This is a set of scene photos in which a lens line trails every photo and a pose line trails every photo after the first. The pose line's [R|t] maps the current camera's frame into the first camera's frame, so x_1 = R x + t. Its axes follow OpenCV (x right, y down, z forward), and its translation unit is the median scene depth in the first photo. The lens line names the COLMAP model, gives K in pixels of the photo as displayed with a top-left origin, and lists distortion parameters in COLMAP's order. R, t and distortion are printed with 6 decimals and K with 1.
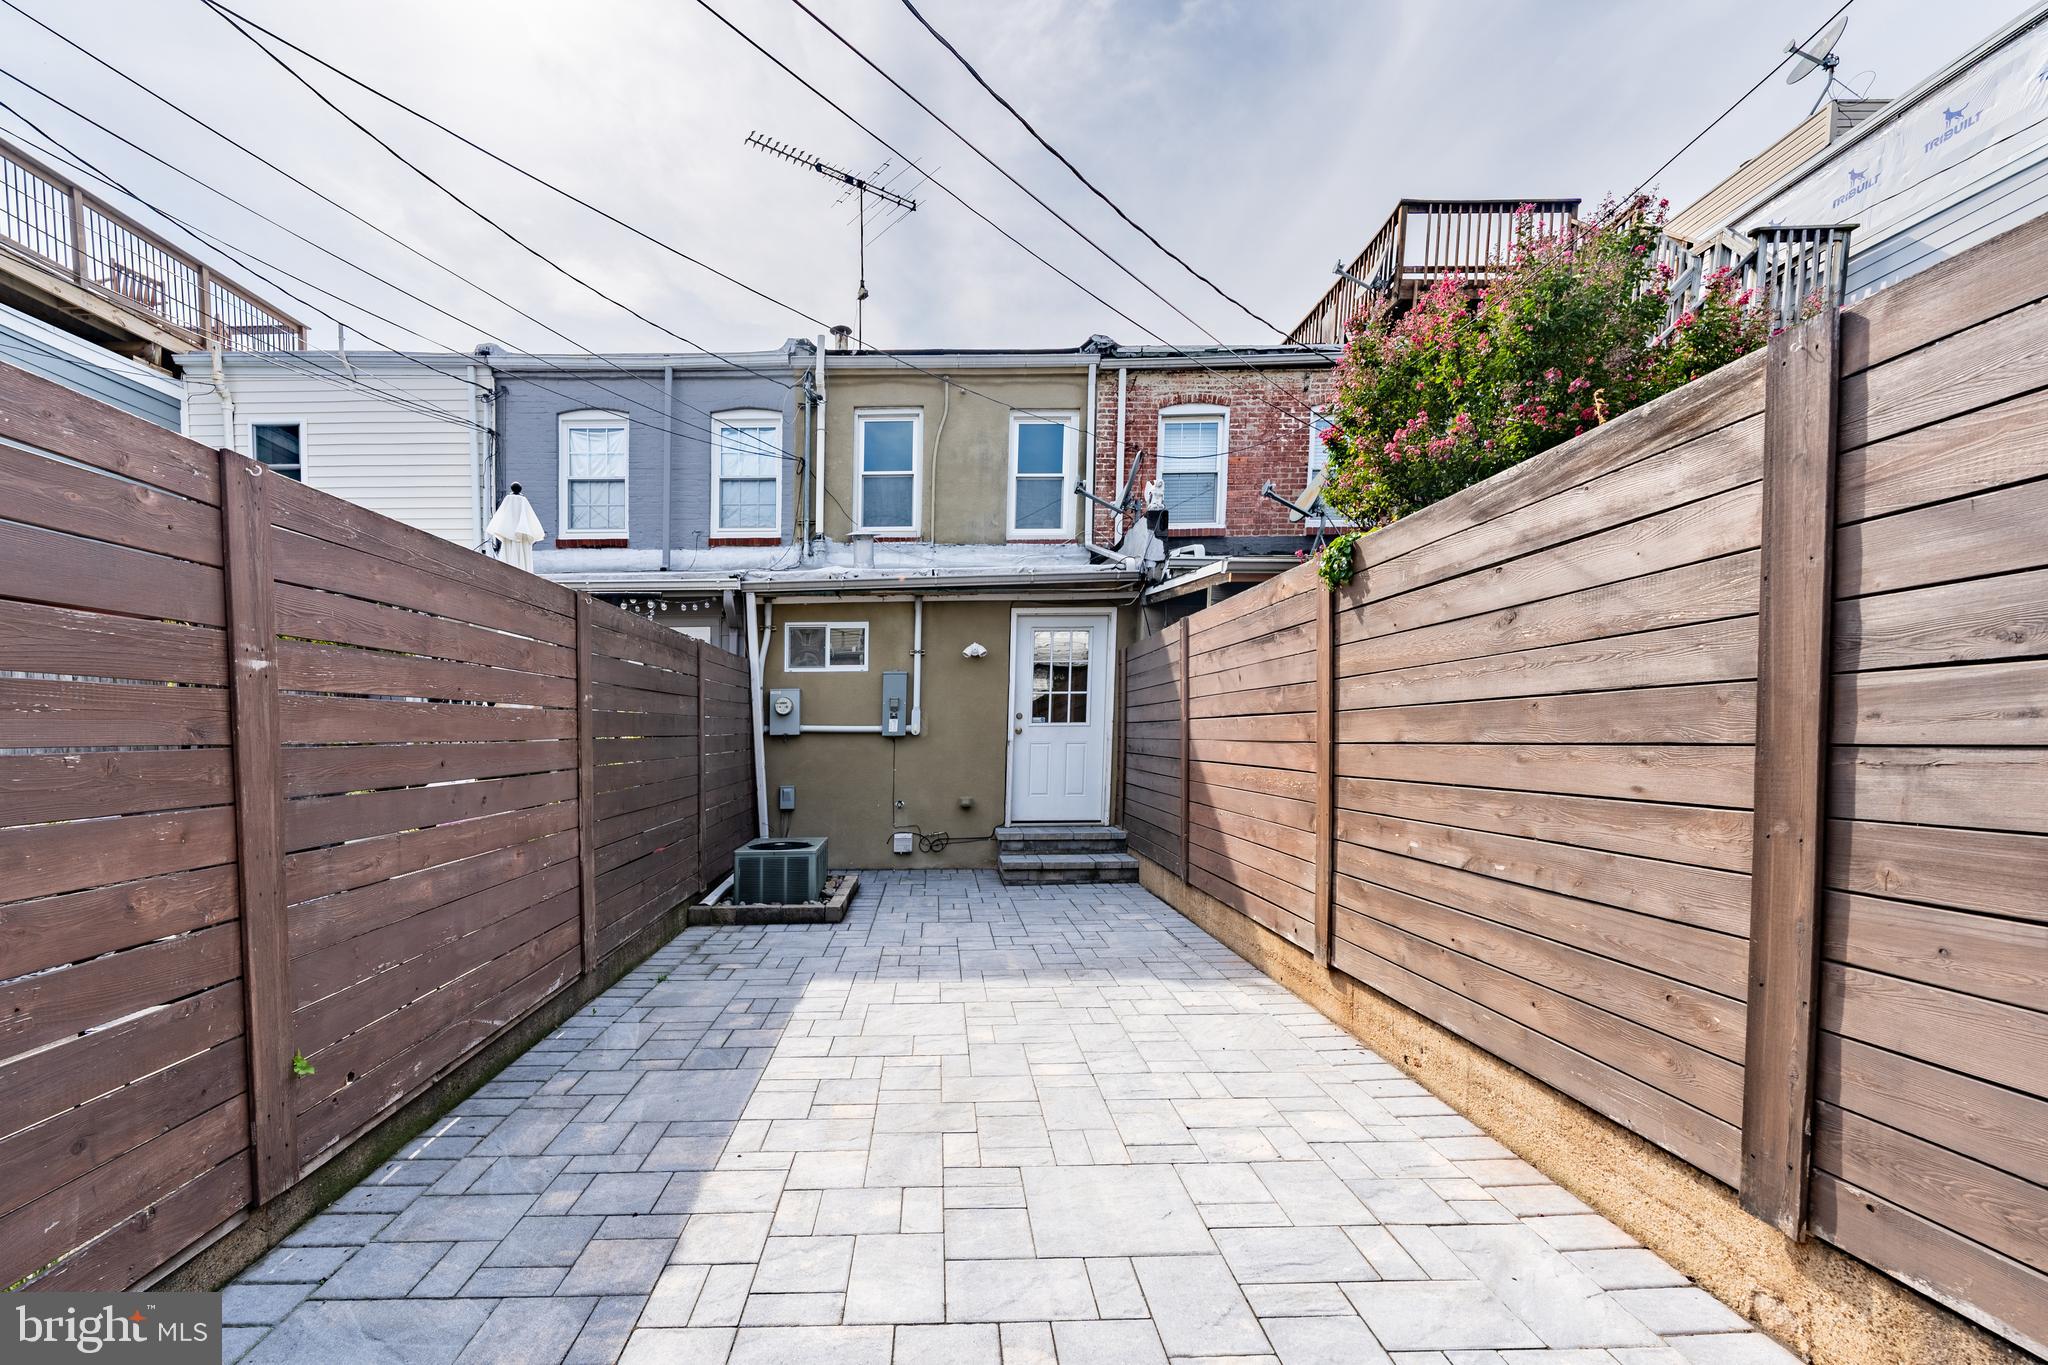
lens RADIAL K [[876.5, 0, 1023.4], [0, 876.5, 763.8], [0, 0, 1]] dist [0.001295, -0.000993]
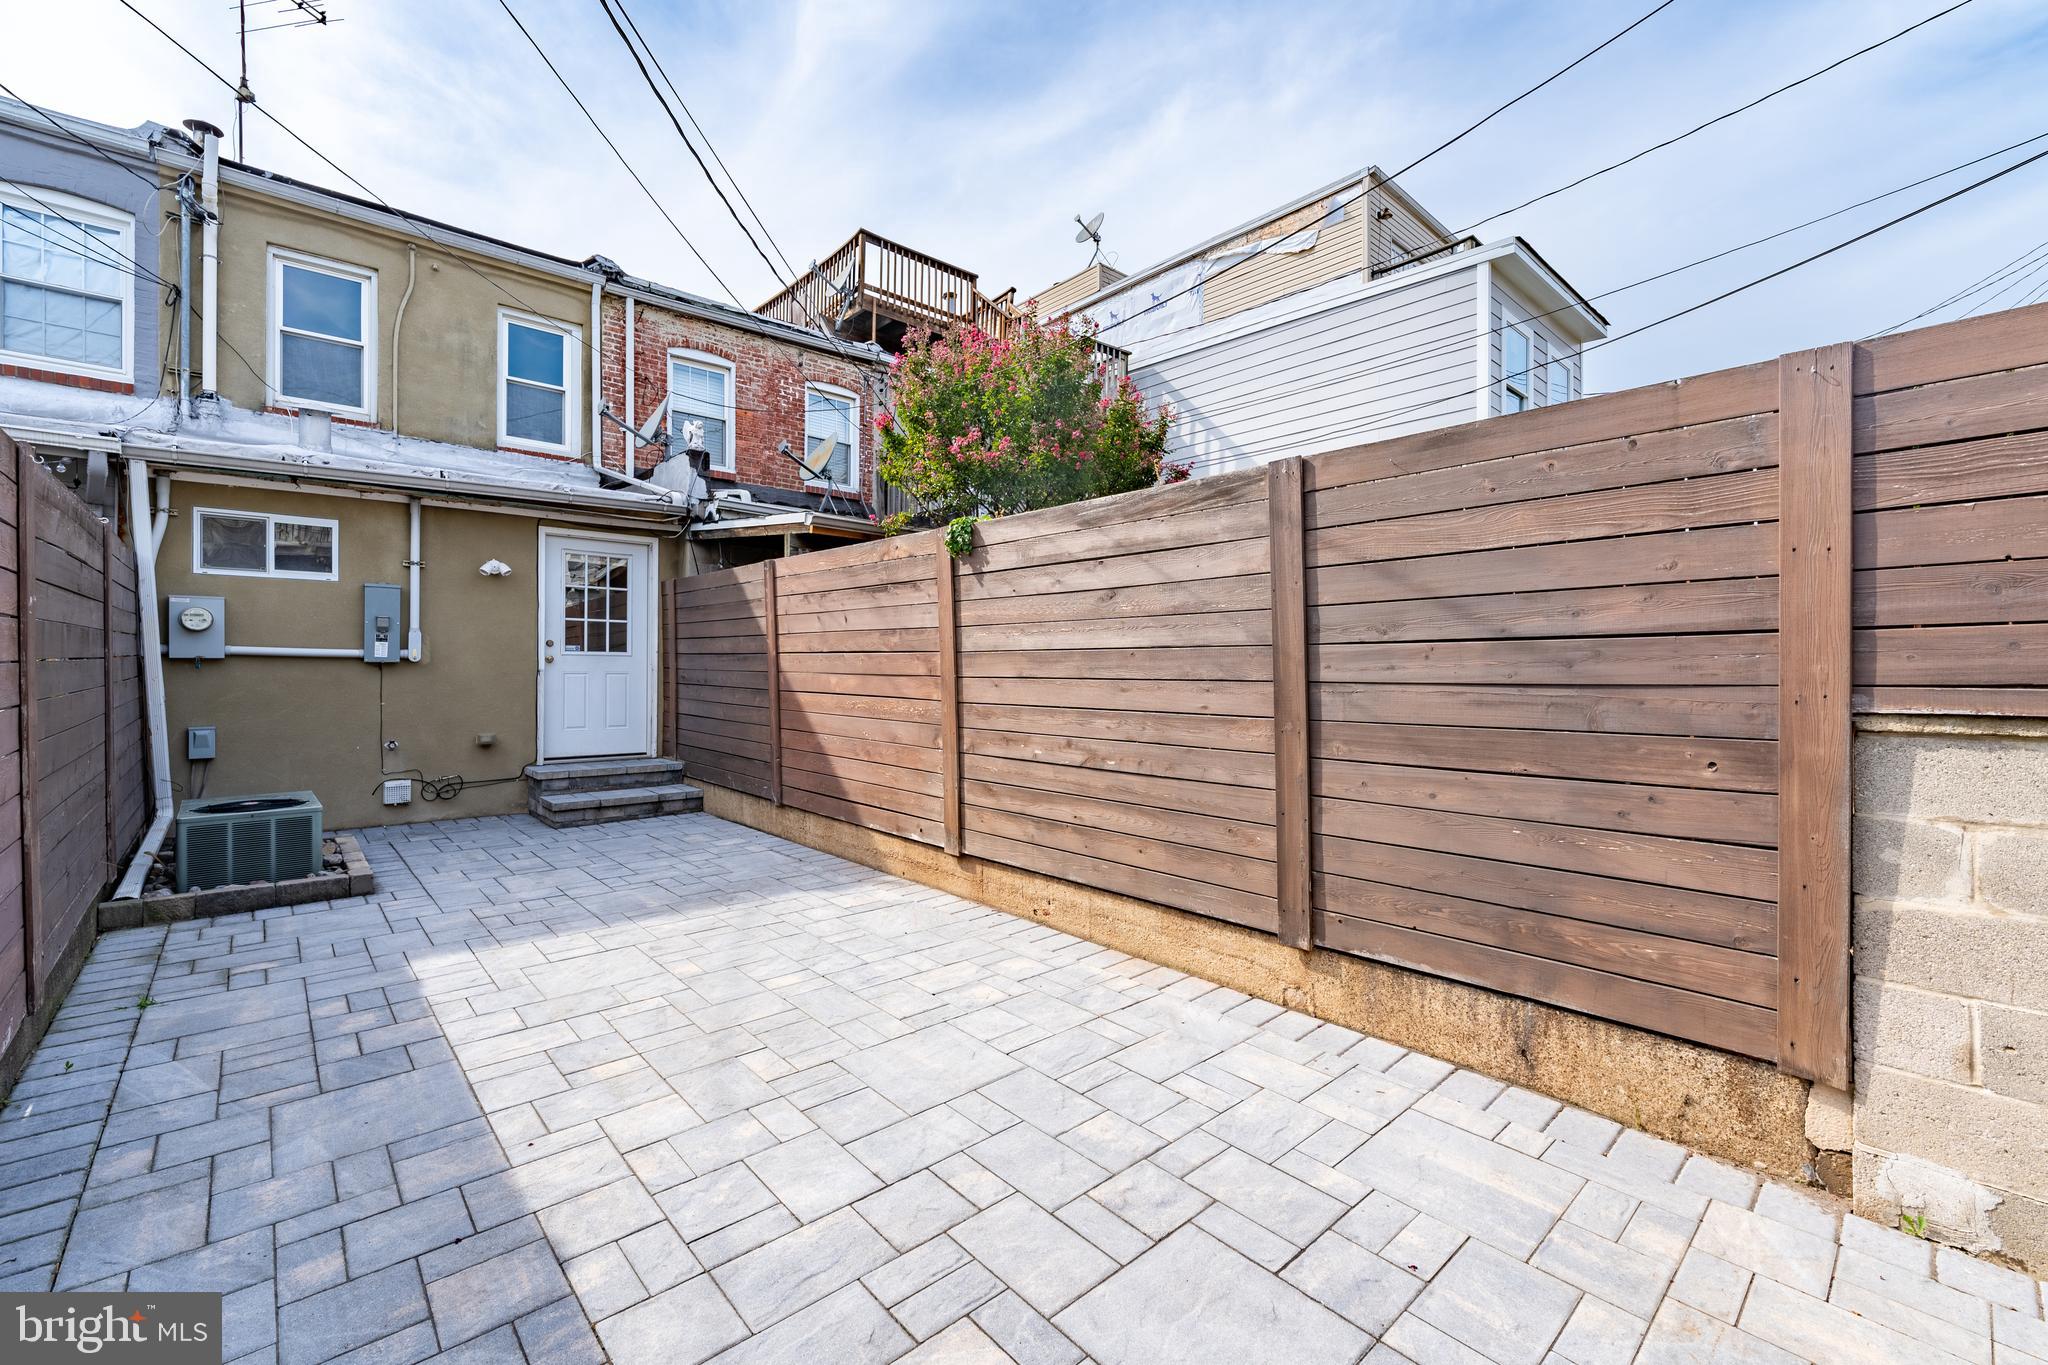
lens RADIAL K [[843.5, 0, 1020.0], [0, 843.5, 637.5], [0, 0, 1]] dist [0.002108, -0.000353]
pose [[0.754877, 0.039157, 0.654696, -0.383151], [0.004842, 0.997856, -0.065263, -0.000451], [-0.655848, 0.052436, 0.753069, 0.012450]]
